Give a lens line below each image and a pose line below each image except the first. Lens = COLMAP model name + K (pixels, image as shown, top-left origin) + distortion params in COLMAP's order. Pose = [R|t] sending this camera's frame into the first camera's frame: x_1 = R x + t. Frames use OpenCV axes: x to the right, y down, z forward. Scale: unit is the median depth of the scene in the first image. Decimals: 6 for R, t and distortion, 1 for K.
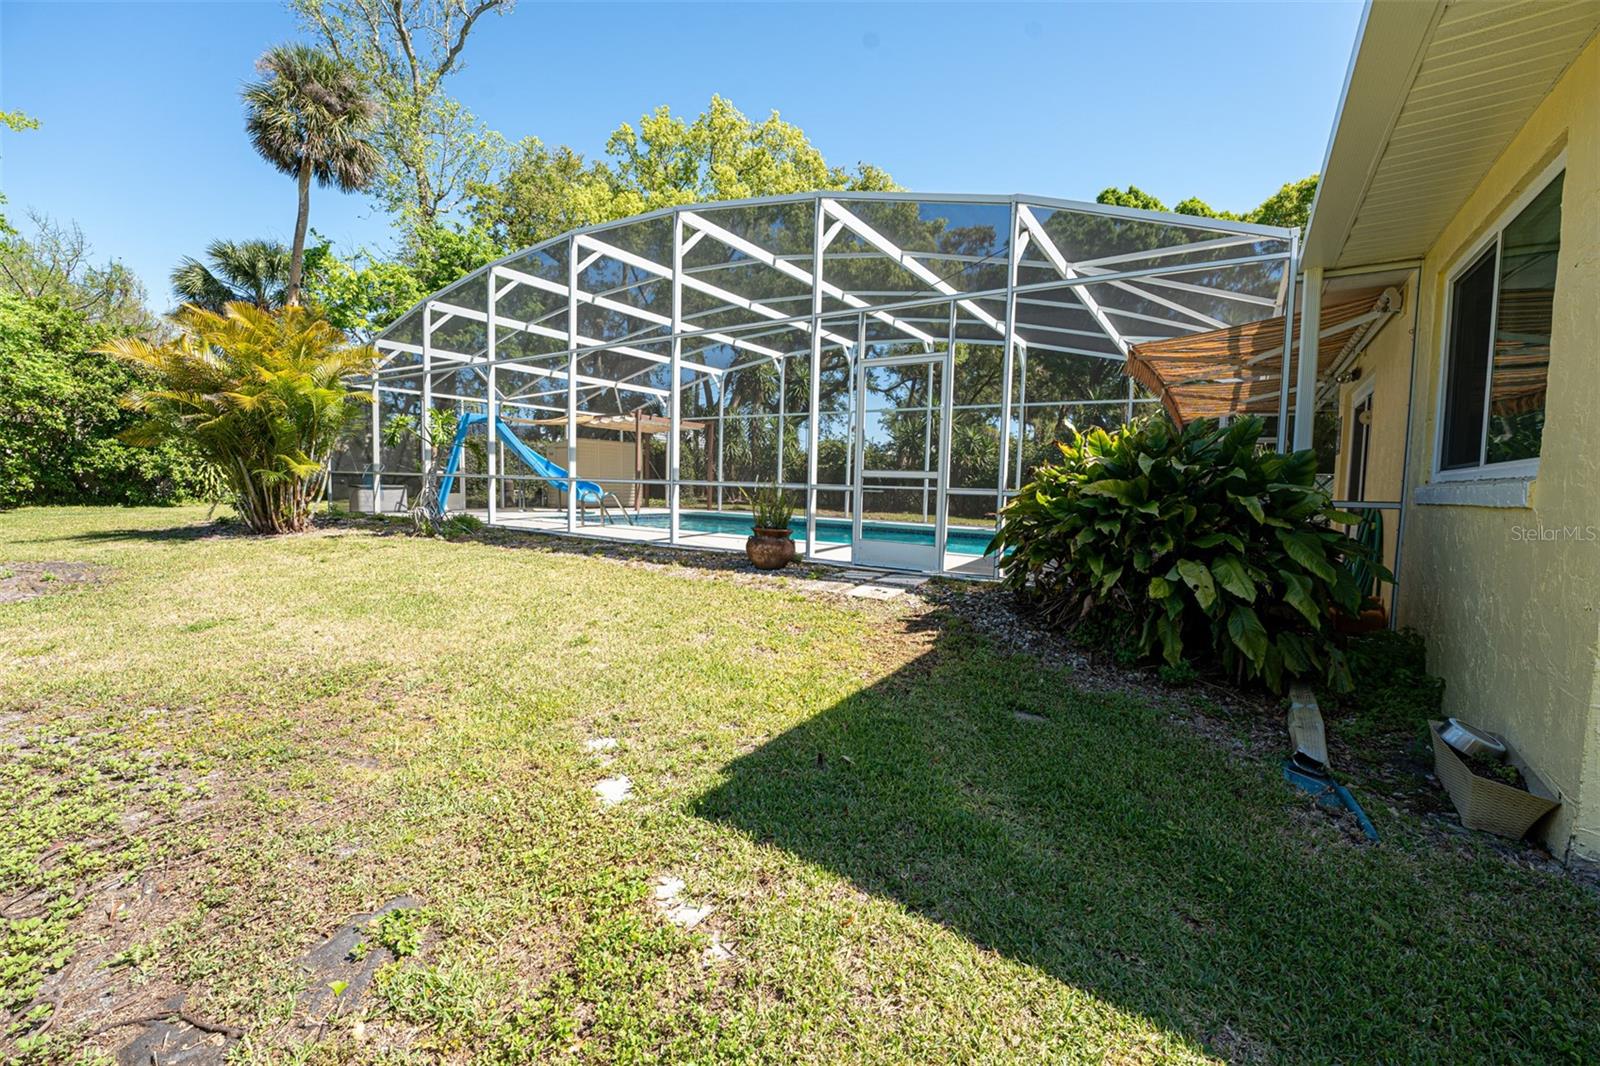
lens RADIAL K [[647.7, 0, 800.0], [0, 647.7, 533.0], [0, 0, 1]] dist [-0.009415, -0.000466]
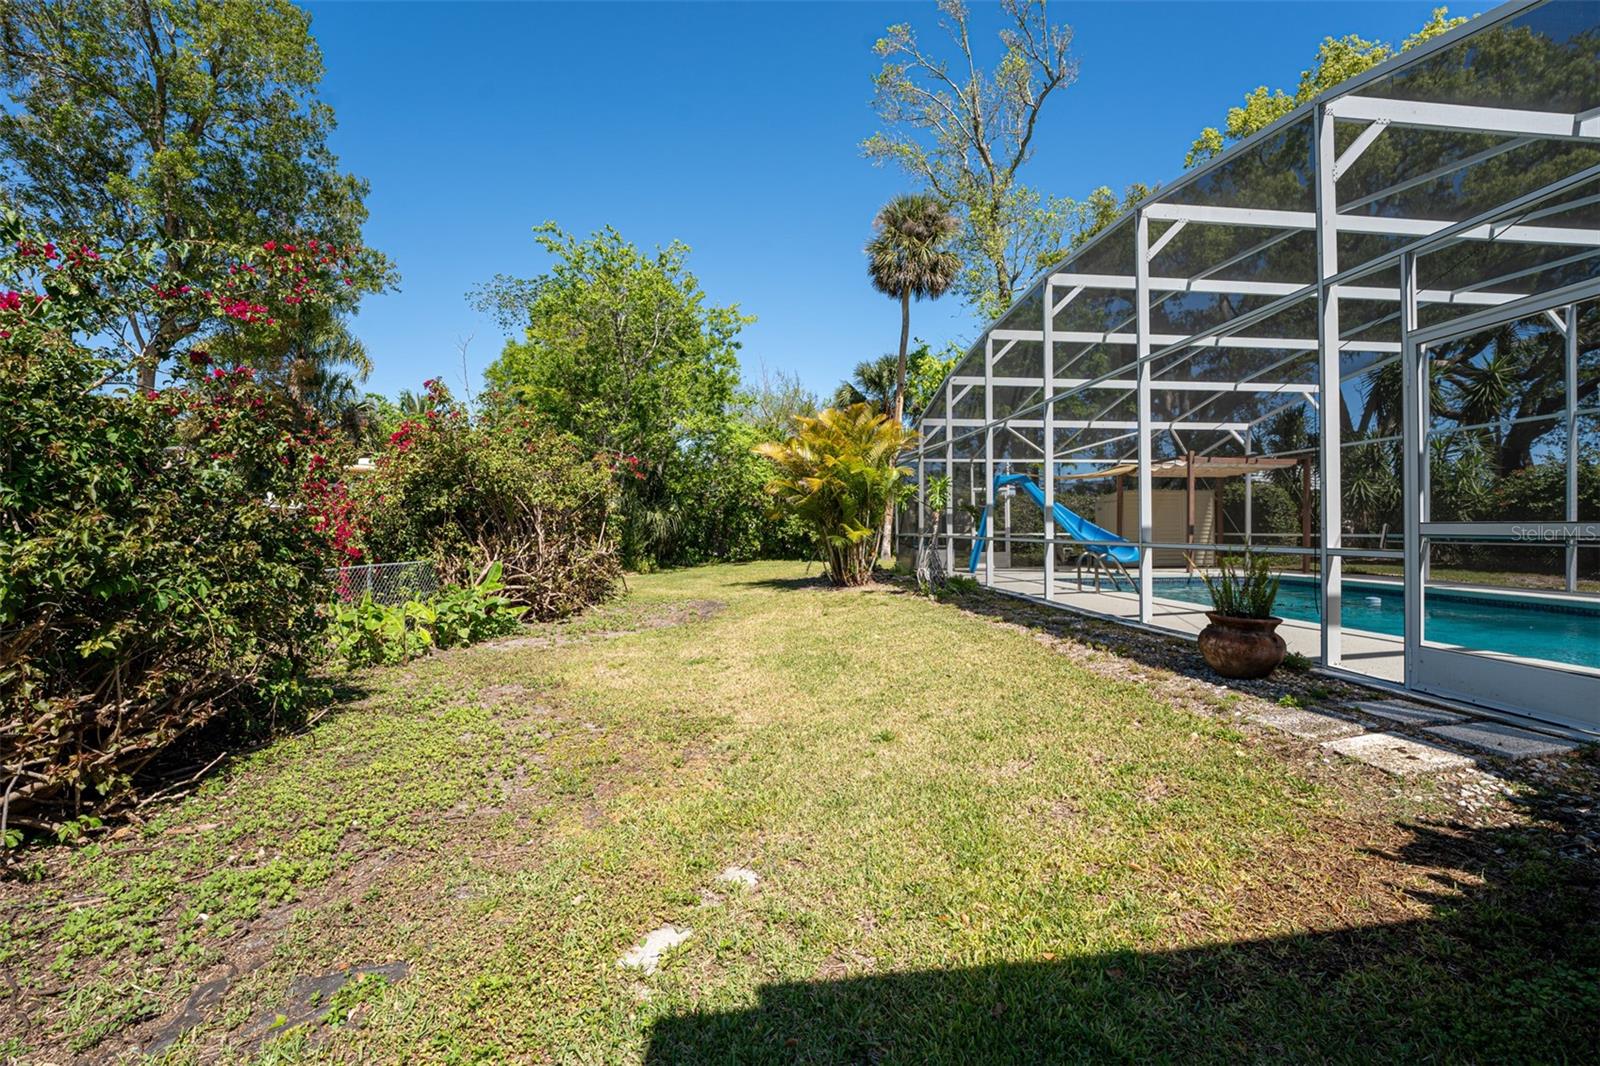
lens RADIAL K [[653.4, 0, 807.4], [0, 653.4, 535.6], [0, 0, 1]] dist [-0.020277, -0.000627]
pose [[0.632665, -0.020869, -0.774145, 0.111941], [-0.041676, 0.997271, -0.060944, -0.017065], [0.773304, 0.070821, 0.630068, 0.144891]]
